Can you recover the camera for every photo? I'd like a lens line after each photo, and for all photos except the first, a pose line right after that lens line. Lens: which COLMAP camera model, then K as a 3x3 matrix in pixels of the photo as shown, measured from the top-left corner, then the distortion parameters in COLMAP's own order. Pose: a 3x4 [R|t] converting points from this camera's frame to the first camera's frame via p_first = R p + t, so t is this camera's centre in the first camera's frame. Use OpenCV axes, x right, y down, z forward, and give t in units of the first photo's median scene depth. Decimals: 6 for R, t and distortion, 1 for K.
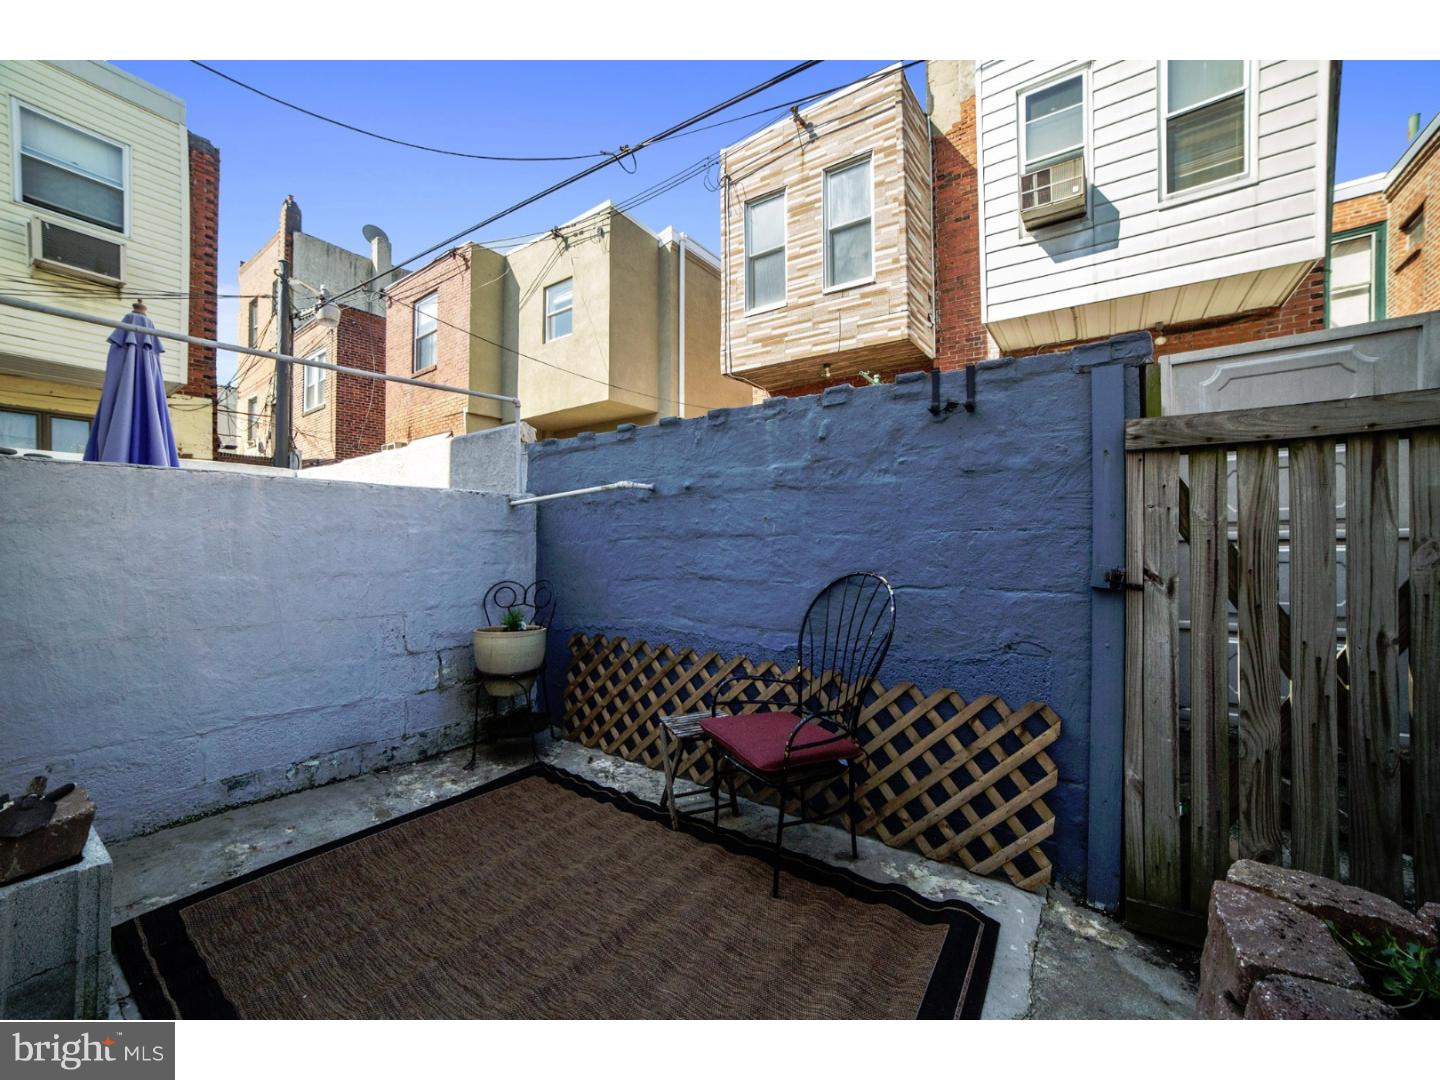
lens RADIAL K [[577.8, 0, 720.0], [0, 577.8, 540.0], [0, 0, 1]] dist [-0.033027, 0.000254]
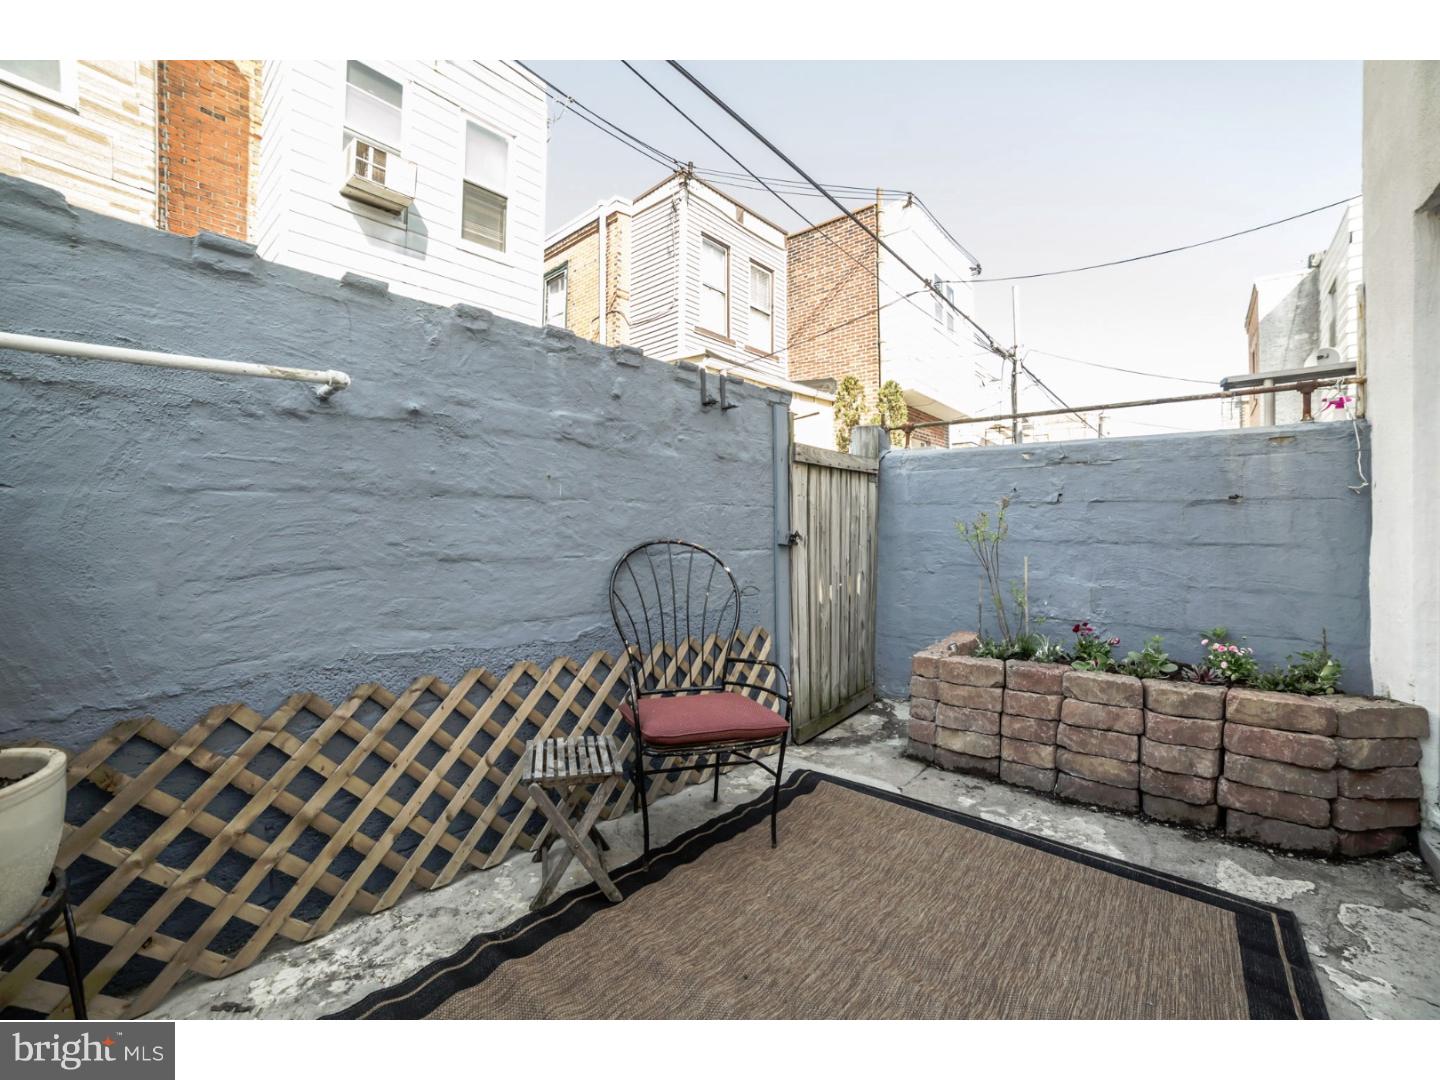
lens RADIAL K [[577.8, 0, 720.0], [0, 577.8, 540.0], [0, 0, 1]] dist [-0.033027, 0.000254]
pose [[0.138732, 0.002432, 0.990327, -0.662814], [0.009902, 0.999944, -0.003842, 0.053645], [-0.990281, 0.010339, 0.138700, 0.666567]]
